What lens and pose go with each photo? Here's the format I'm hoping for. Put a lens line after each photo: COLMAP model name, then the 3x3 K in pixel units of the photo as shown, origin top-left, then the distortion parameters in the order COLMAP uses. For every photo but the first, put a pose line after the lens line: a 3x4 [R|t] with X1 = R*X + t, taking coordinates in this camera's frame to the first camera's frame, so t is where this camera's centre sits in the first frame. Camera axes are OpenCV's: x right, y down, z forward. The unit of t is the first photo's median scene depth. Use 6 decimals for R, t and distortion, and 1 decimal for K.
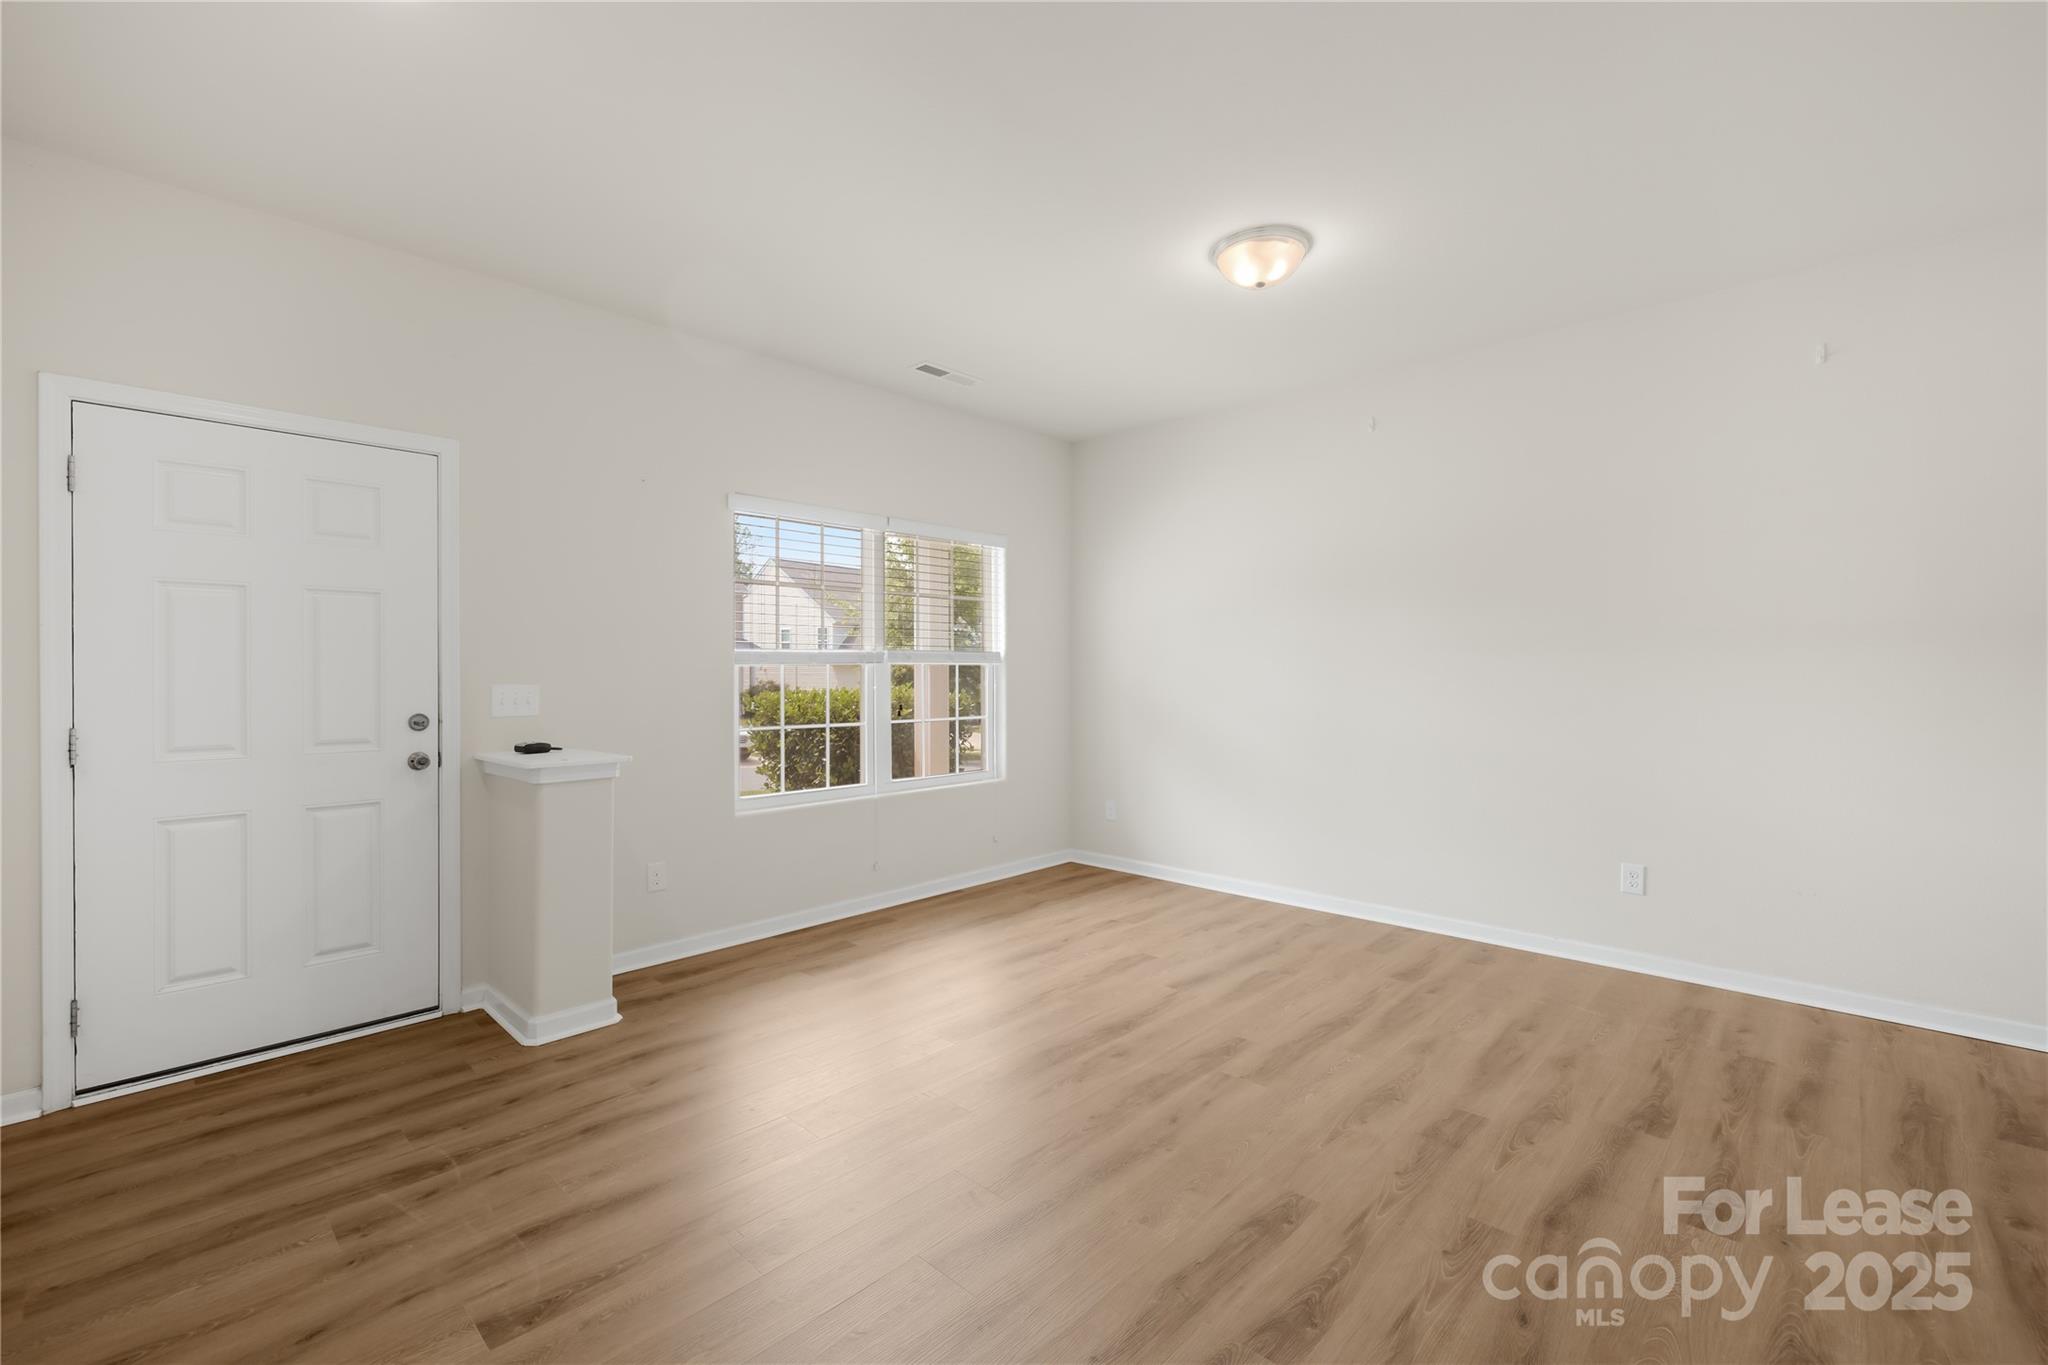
lens RADIAL K [[862.6, 0, 1010.8], [0, 862.6, 661.2], [0, 0, 1]] dist [0.000073, -0.001262]
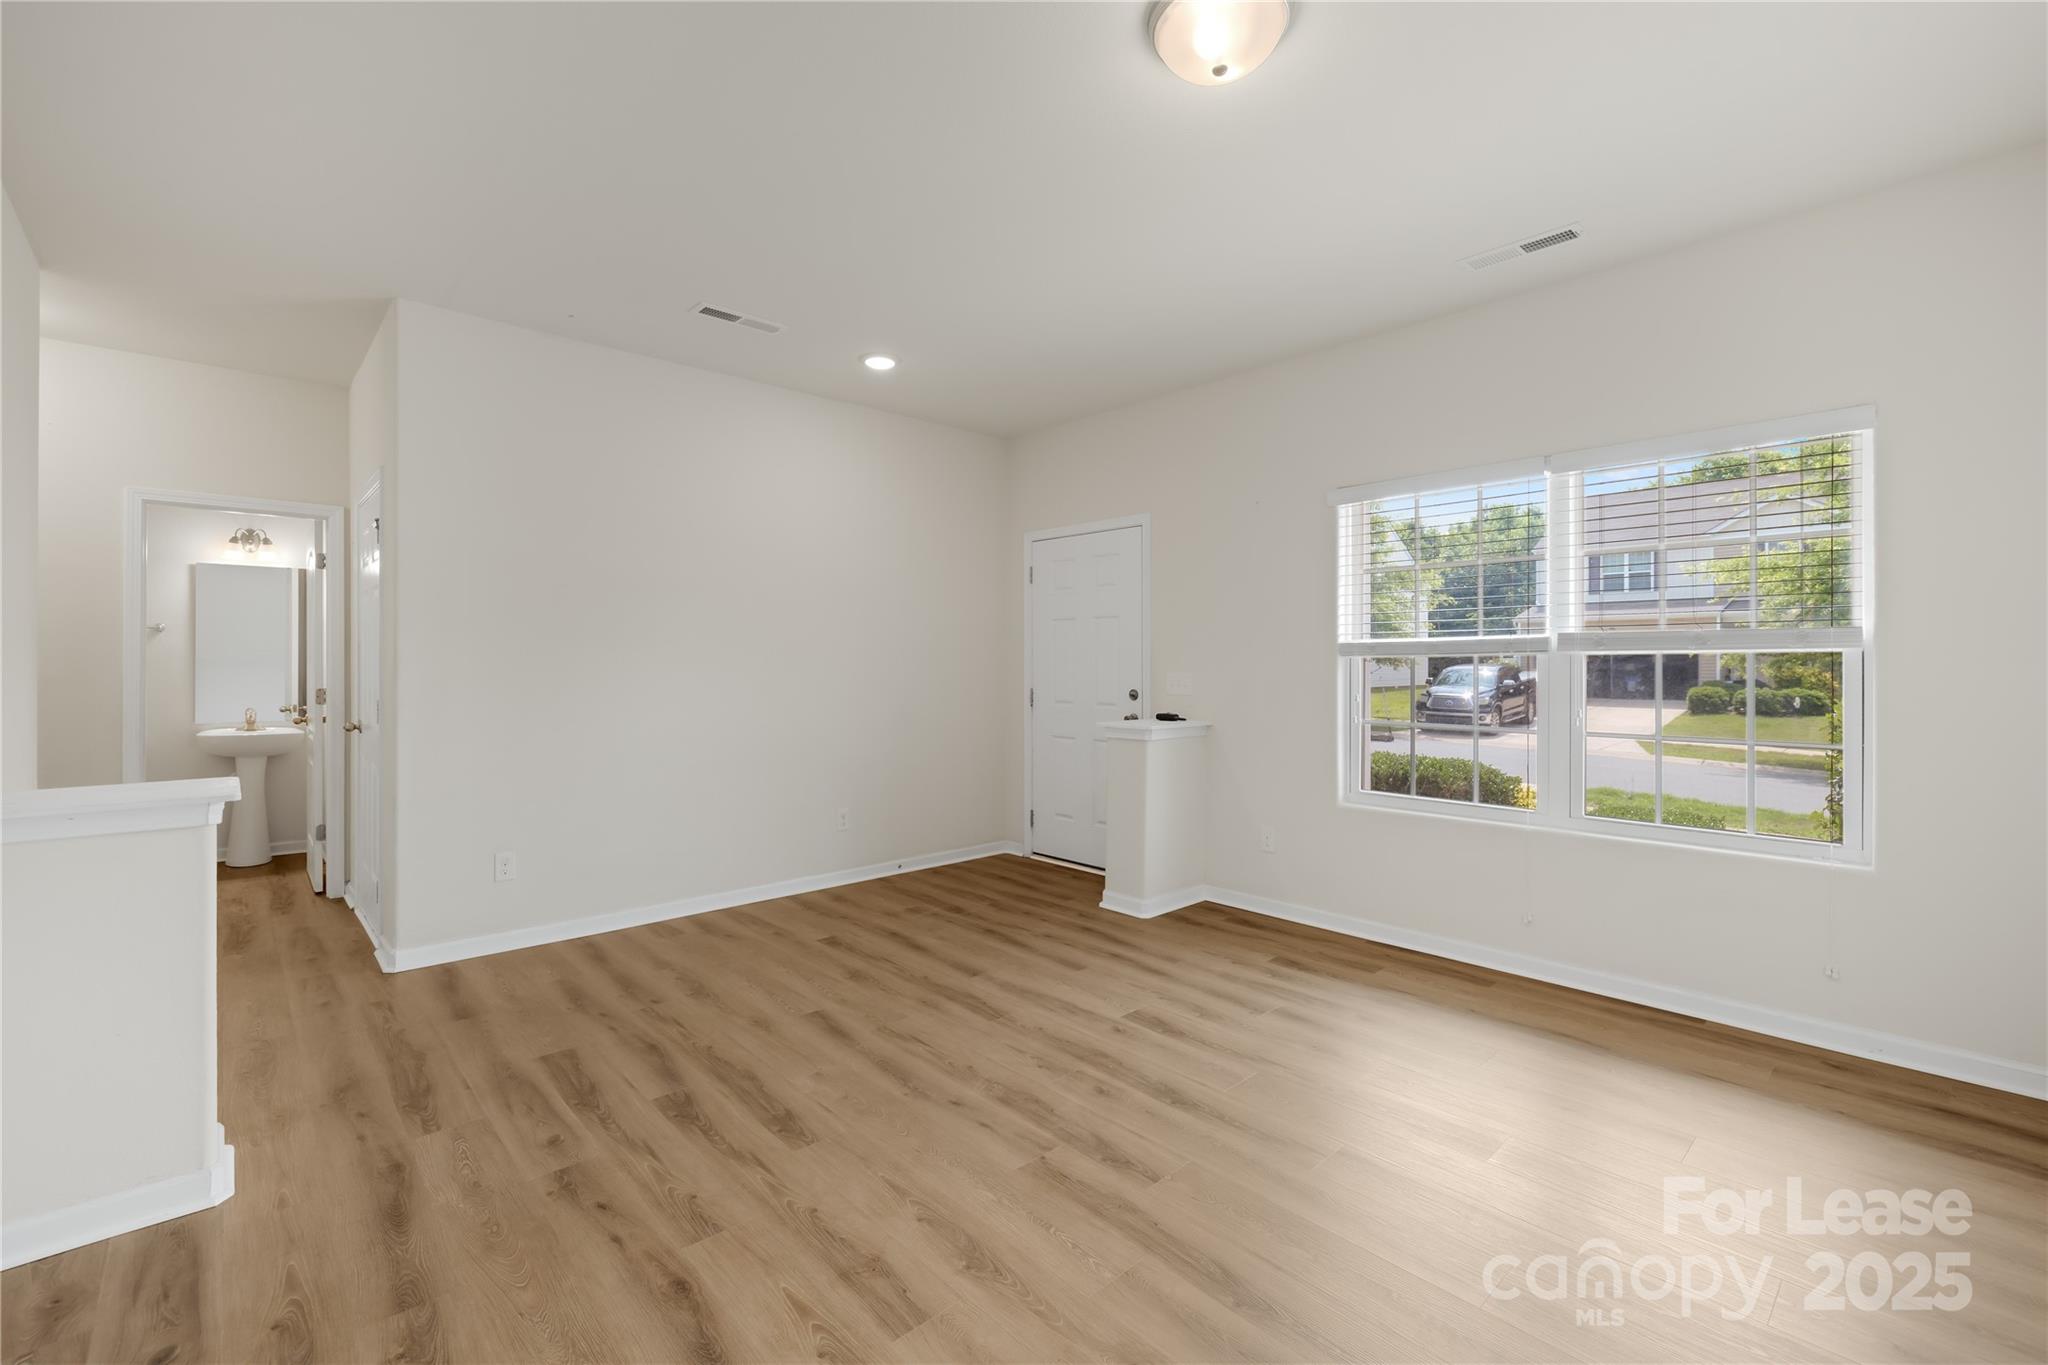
lens RADIAL K [[862.6, 0, 1007.1], [0, 862.6, 660.9], [0, 0, 1]] dist [0.000073, -0.001262]
pose [[-0.059250, -0.000983, -0.998243, 0.881580], [0.013007, 0.999914, -0.001757, 0.006755], [0.998158, -0.013088, -0.059232, 0.823313]]
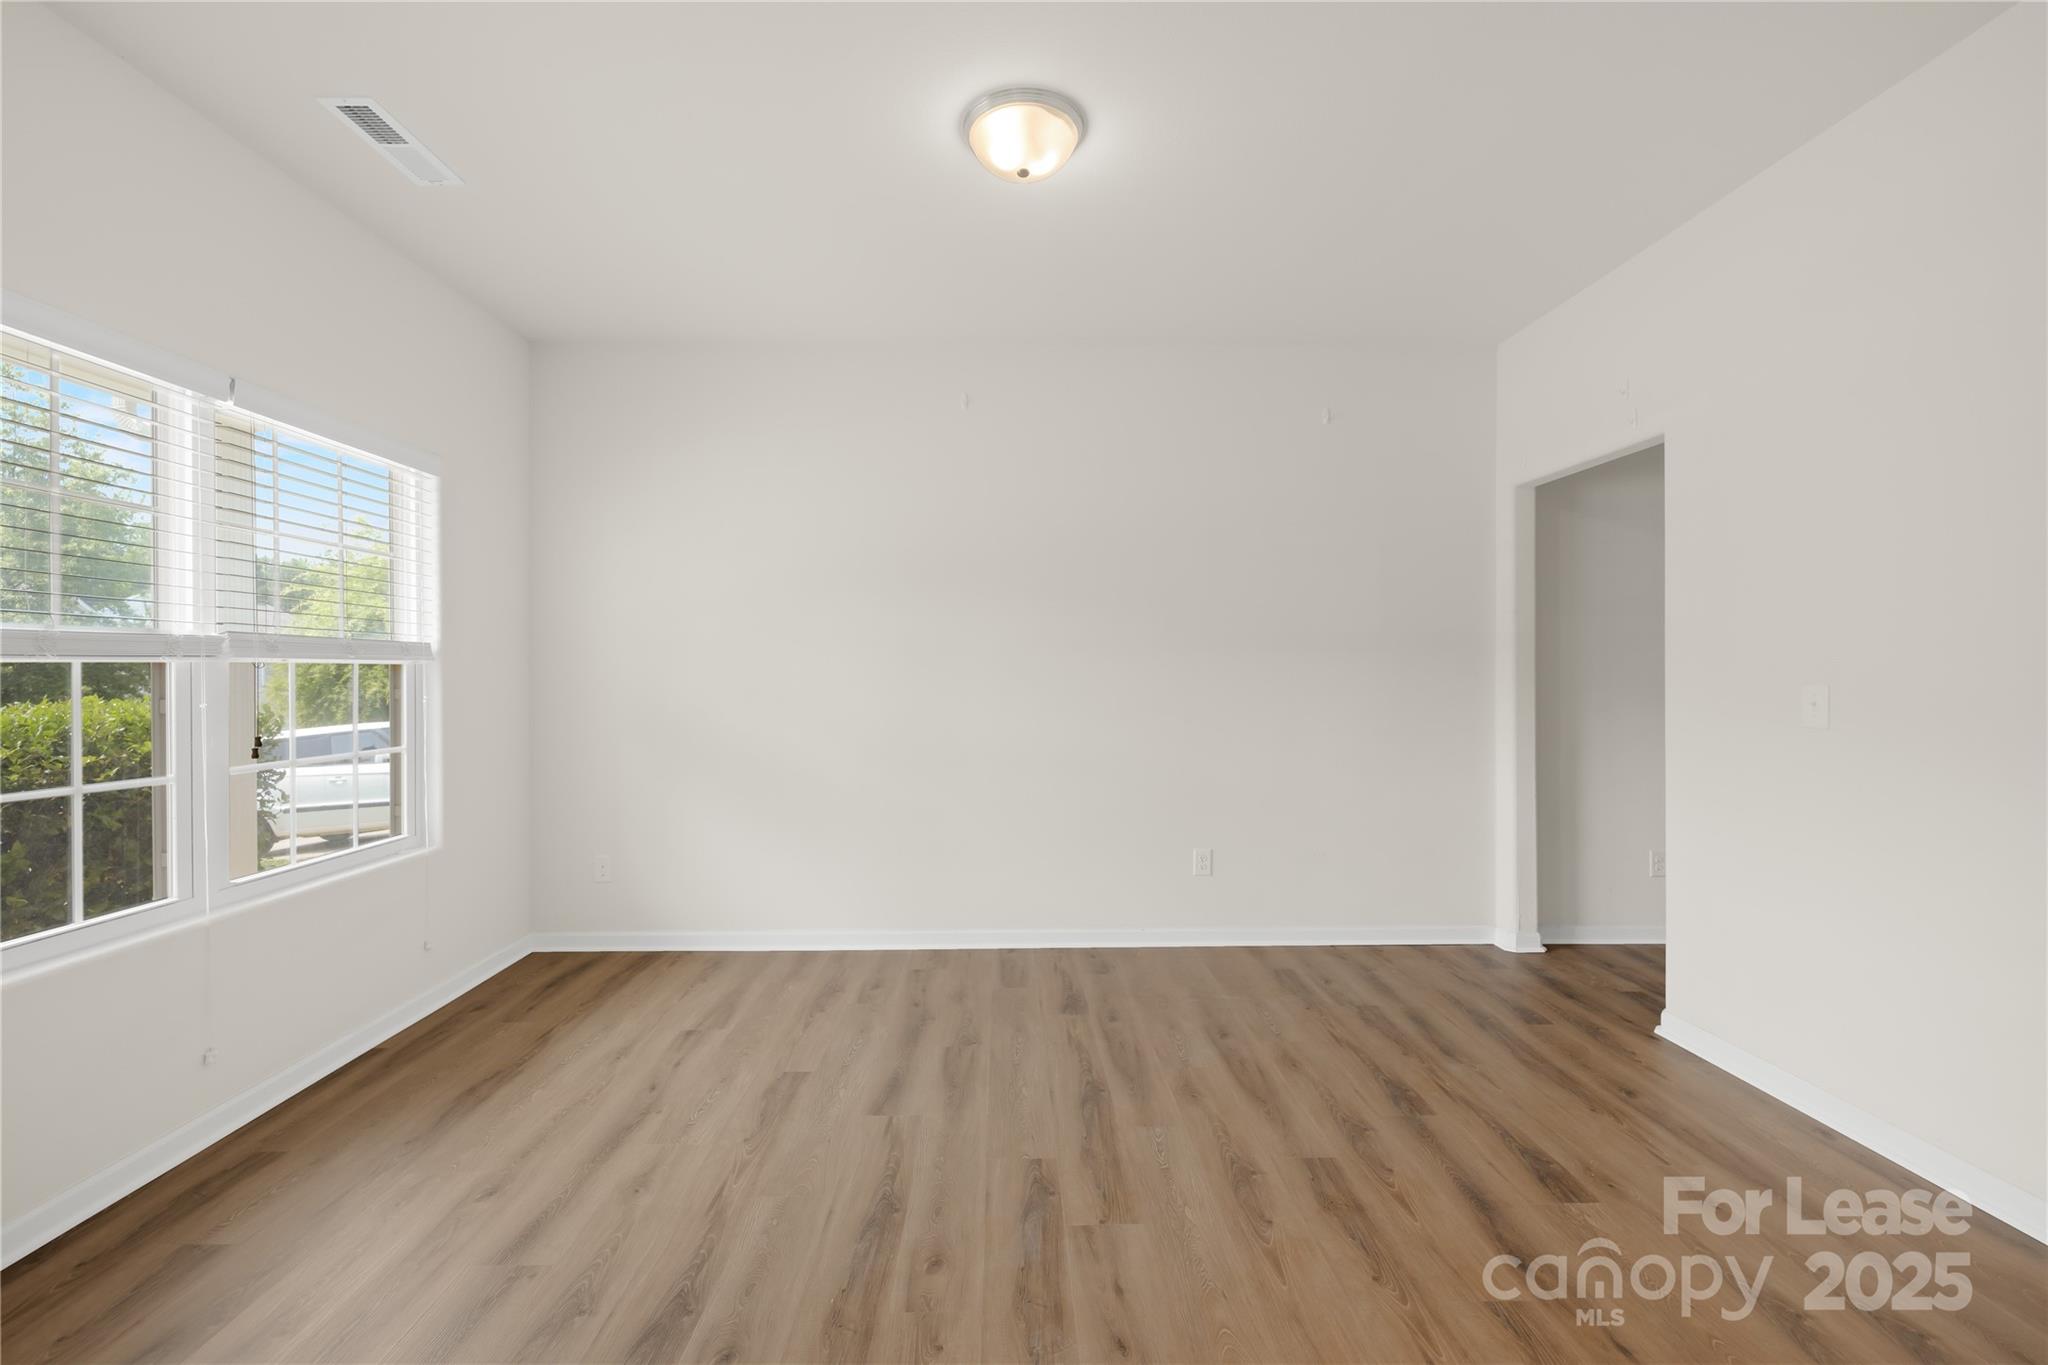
lens RADIAL K [[862.6, 0, 1007.8], [0, 862.6, 671.5], [0, 0, 1]] dist [0.000073, -0.001262]
pose [[0.710289, 0.000716, 0.703909, -0.250130], [-0.007157, 0.999955, 0.006205, 0.004934], [-0.703873, -0.009445, 0.710263, 0.432518]]
